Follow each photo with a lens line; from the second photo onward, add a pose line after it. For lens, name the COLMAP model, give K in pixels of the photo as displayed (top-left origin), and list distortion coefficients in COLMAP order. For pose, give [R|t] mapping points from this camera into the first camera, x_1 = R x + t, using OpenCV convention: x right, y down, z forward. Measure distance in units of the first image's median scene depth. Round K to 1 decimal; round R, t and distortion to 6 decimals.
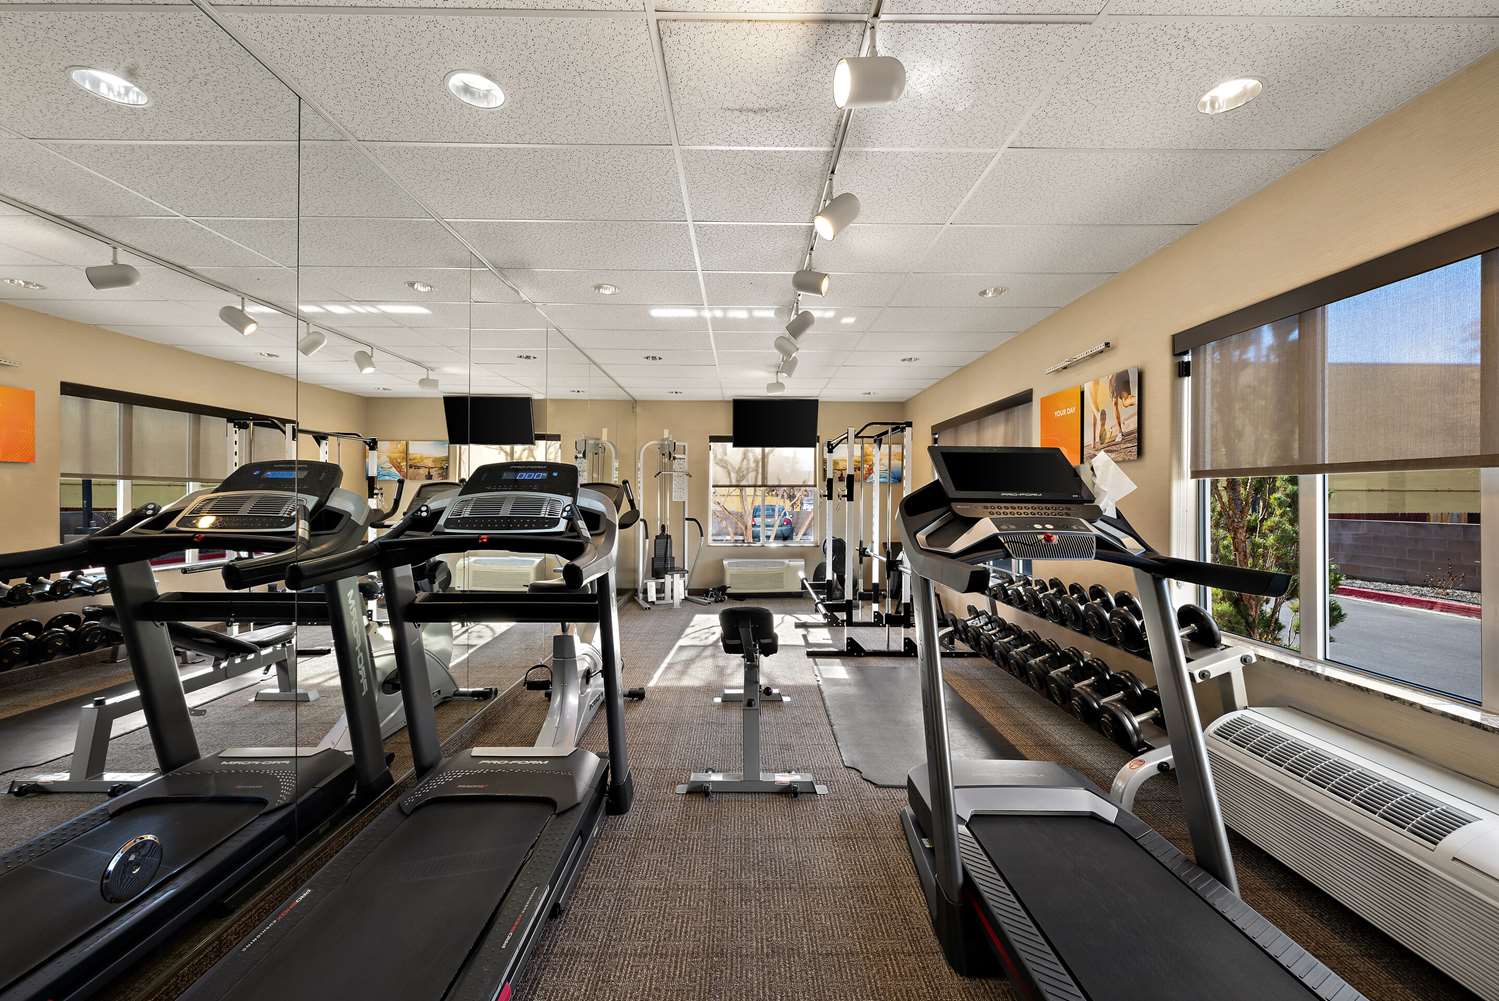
lens RADIAL K [[604.4, 0, 749.5], [0, 604.4, 500.5], [0, 0, 1]] dist [-0.040285, -0.000115]
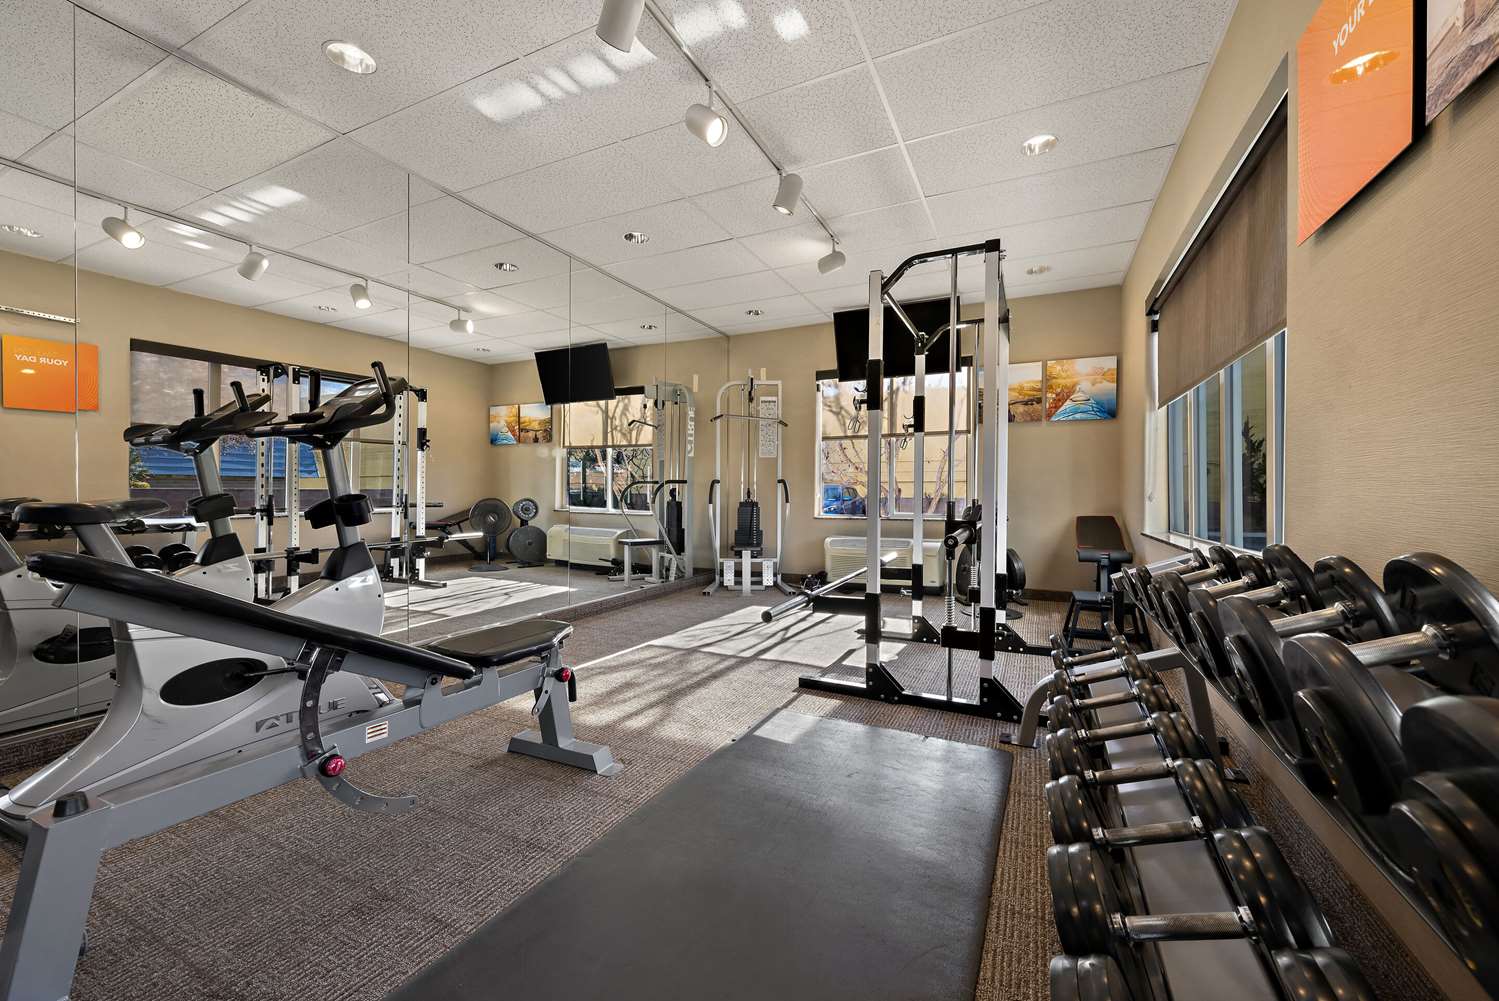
lens RADIAL K [[604.4, 0, 749.5], [0, 604.4, 500.5], [0, 0, 1]] dist [-0.040285, -0.000115]
pose [[0.891116, 0.006473, -0.453729, 0.214136], [-0.006563, 0.999978, 0.001376, 0.055706], [0.453727, 0.001752, 0.891139, 0.318637]]
